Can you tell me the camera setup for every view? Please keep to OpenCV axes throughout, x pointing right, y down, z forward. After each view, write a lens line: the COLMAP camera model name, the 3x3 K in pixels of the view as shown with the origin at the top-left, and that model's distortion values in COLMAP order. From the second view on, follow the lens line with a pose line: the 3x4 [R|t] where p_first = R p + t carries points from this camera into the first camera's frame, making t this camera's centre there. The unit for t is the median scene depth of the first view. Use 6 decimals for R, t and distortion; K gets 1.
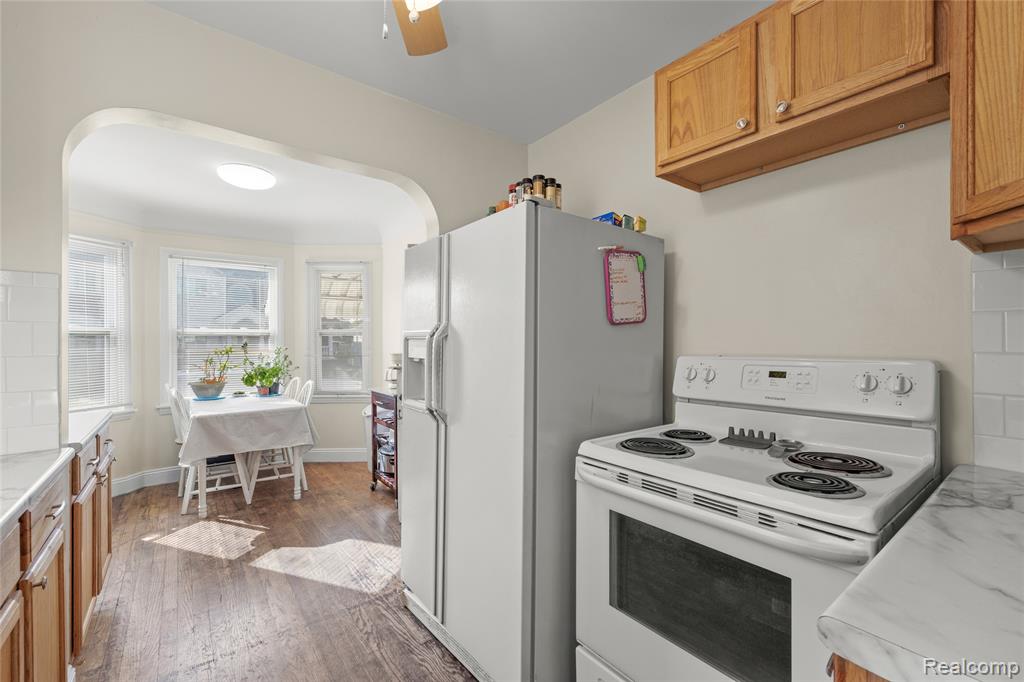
lens RADIAL K [[416.3, 0, 512.0], [0, 416.3, 341.0], [0, 0, 1]] dist [0.000049, -0.000110]
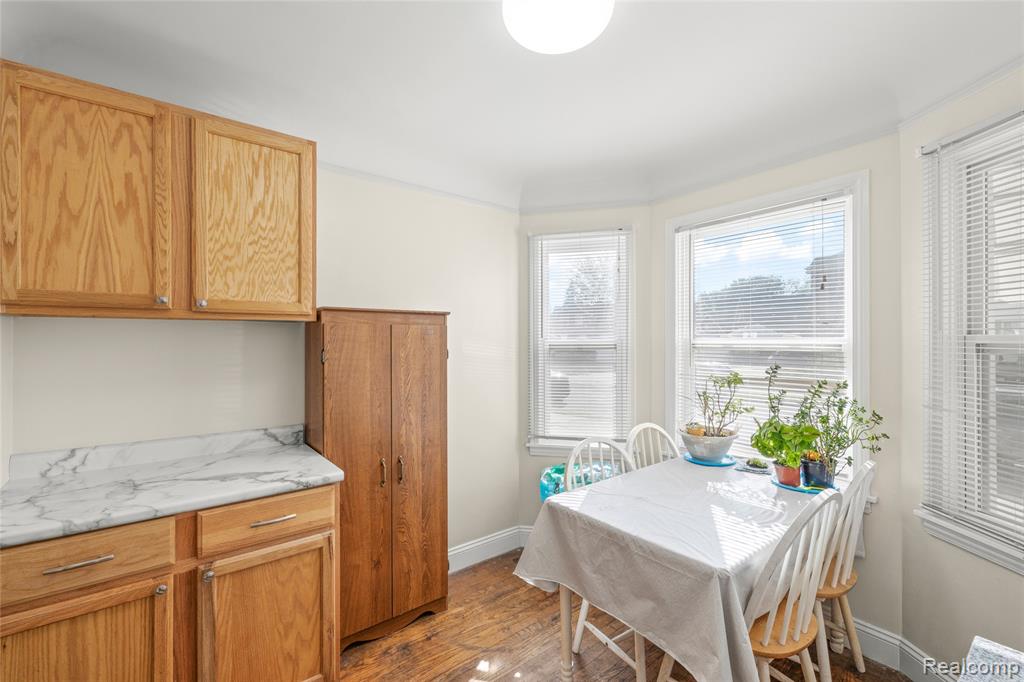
lens RADIAL K [[432.7, 0, 511.2], [0, 432.7, 344.3], [0, 0, 1]] dist [0.005011, -0.000425]
pose [[0.003064, 0.011843, -0.999925, -0.150364], [0.010805, 0.999871, 0.011876, -0.038581], [0.999937, -0.010841, 0.002935, 0.859235]]
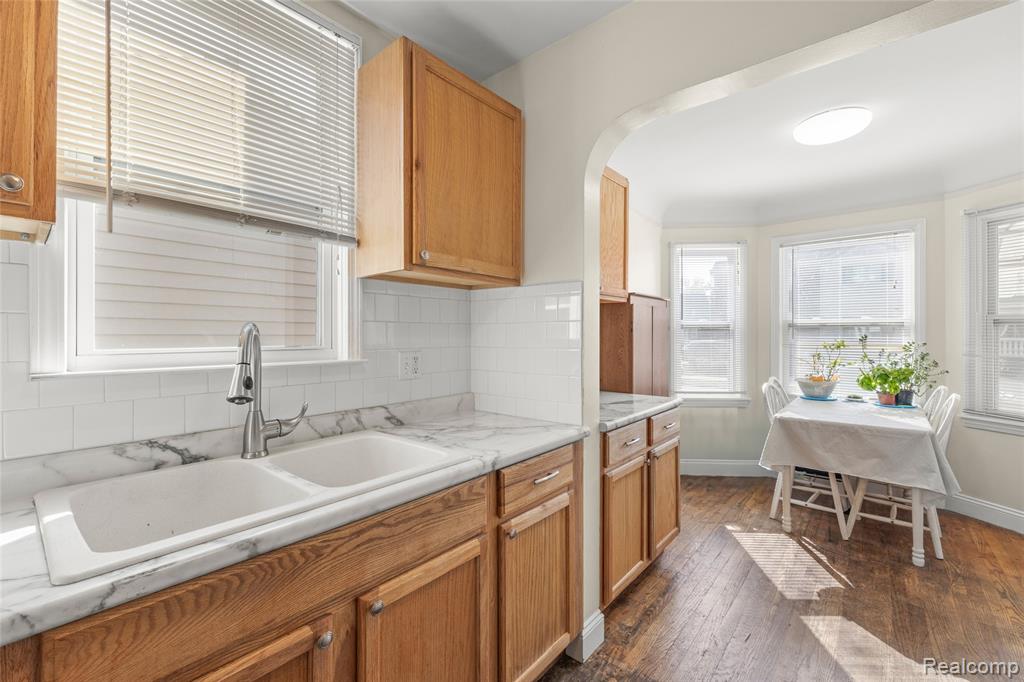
lens RADIAL K [[431.5, 0, 507.3], [0, 431.5, 334.5], [0, 0, 1]] dist [-0.000312, -0.000640]
pose [[0.193696, 0.004915, -0.981049, 0.048041], [0.008565, 0.999941, 0.006700, -0.010348], [0.981024, -0.009700, 0.193643, 0.211119]]
